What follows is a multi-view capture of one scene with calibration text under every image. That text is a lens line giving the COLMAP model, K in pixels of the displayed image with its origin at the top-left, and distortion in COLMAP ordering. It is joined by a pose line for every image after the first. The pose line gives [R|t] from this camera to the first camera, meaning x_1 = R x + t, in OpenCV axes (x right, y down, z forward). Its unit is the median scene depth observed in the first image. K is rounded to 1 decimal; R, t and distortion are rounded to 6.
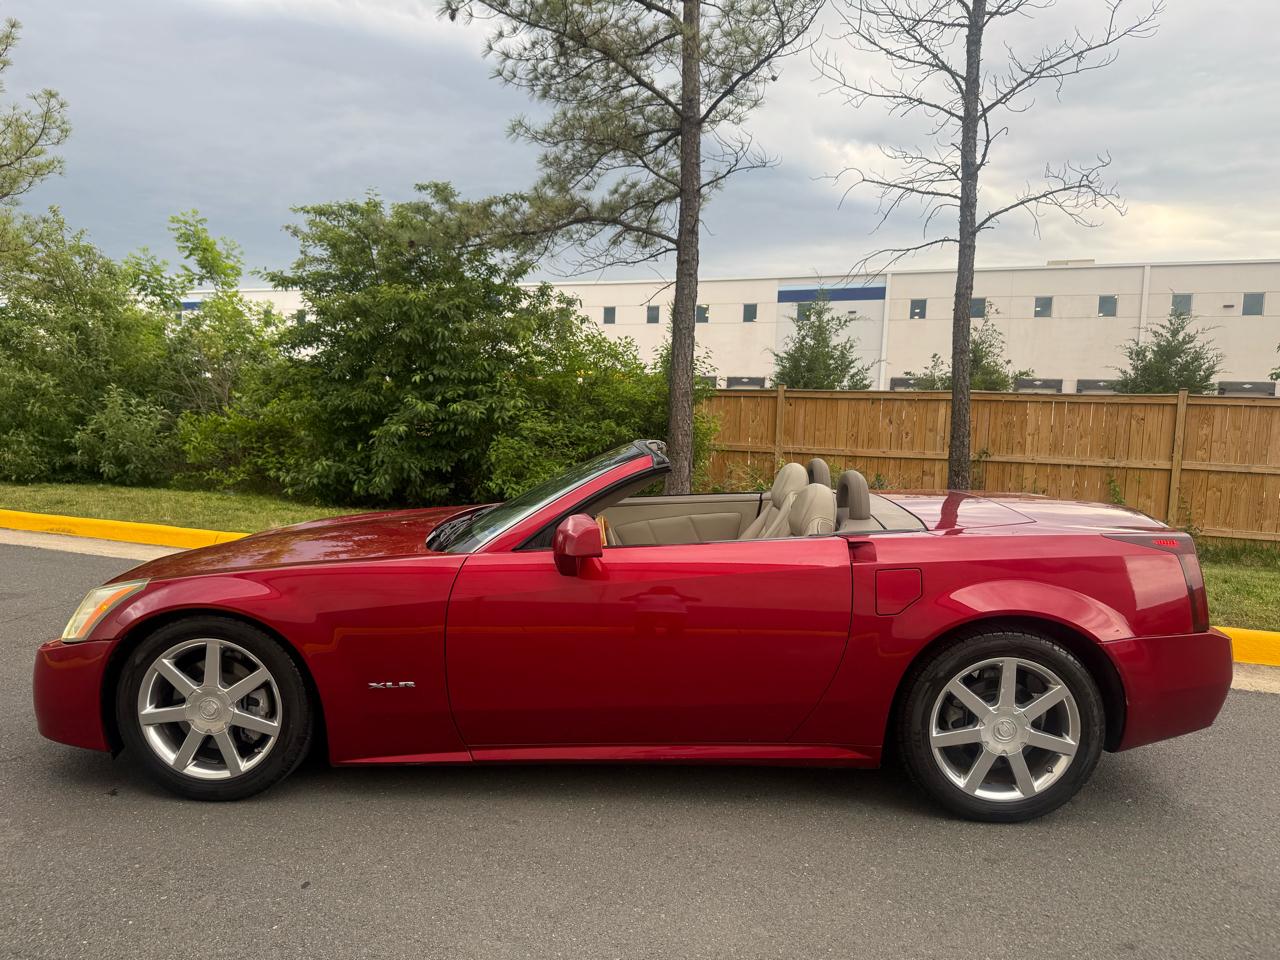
lens RADIAL K [[889.9, 0, 632.9], [0, 889.9, 503.0], [0, 0, 1]] dist [0.000551, -0.008823]
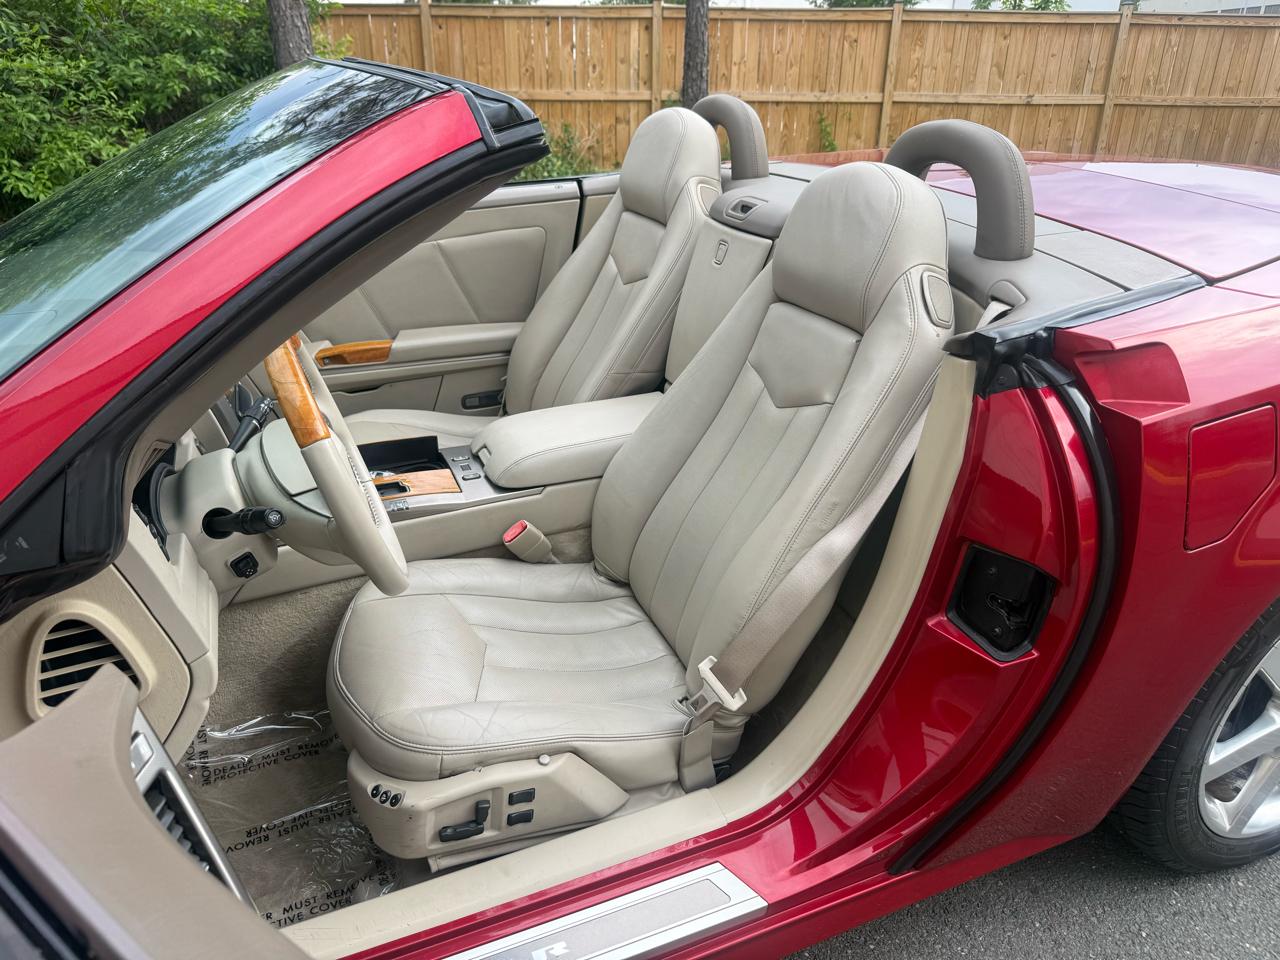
lens RADIAL K [[899.5, 0, 648.0], [0, 899.5, 486.4], [0, 0, 1]] dist [0.006944, -0.016877]
pose [[0.911003, -0.194350, 0.363732, -0.010047], [0.058578, 0.934030, 0.352359, -0.010279], [-0.408217, -0.299694, 0.862289, 0.206764]]
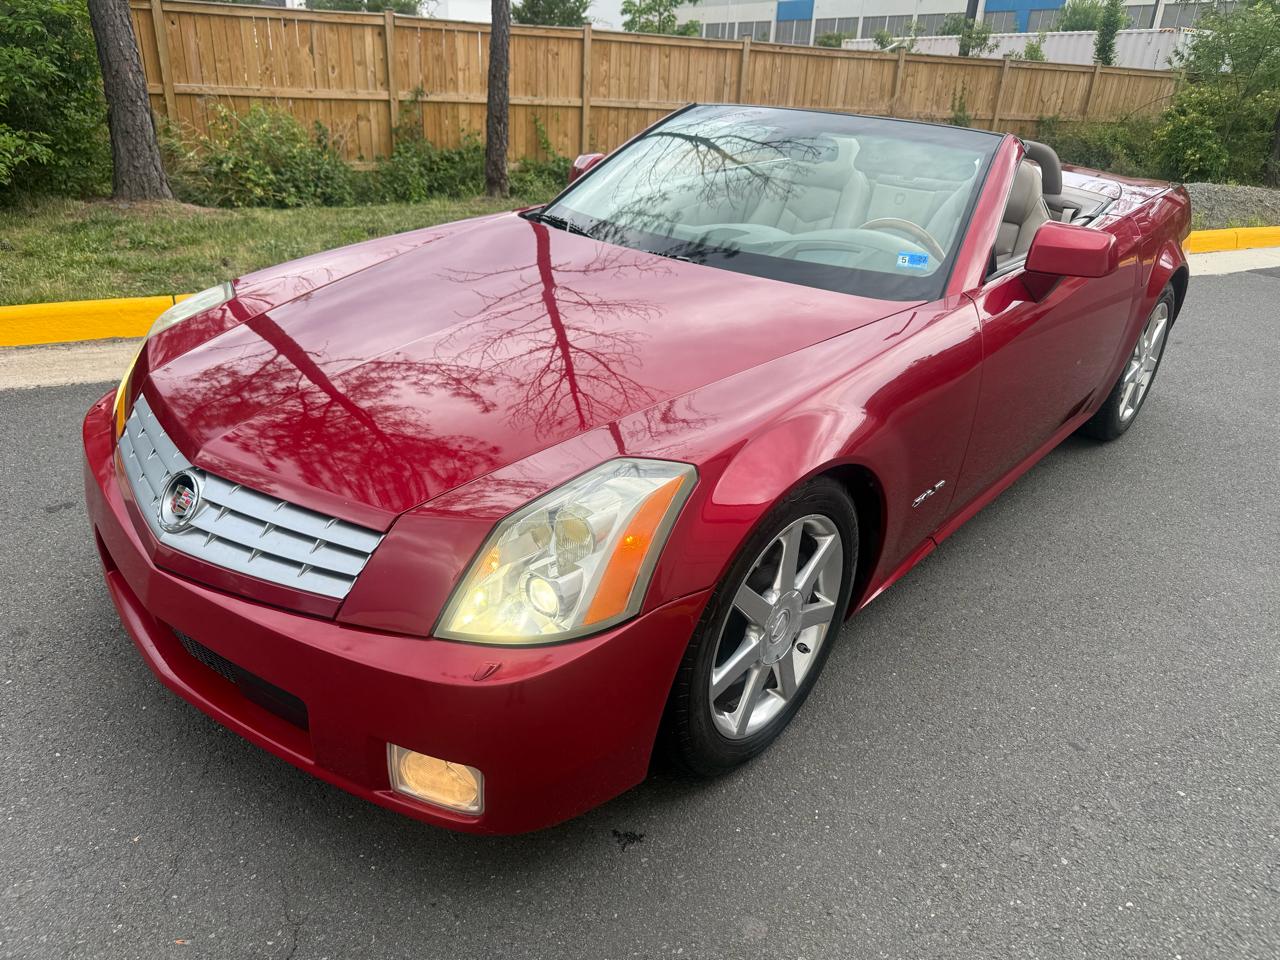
lens RADIAL K [[889.9, 0, 647.1], [0, 889.9, 496.9], [0, 0, 1]] dist [0.000551, -0.008823]
pose [[0.634493, -0.332583, 0.697716, -0.253704], [0.046246, 0.917409, 0.395249, -0.026503], [-0.771544, -0.218516, 0.597471, 0.196930]]
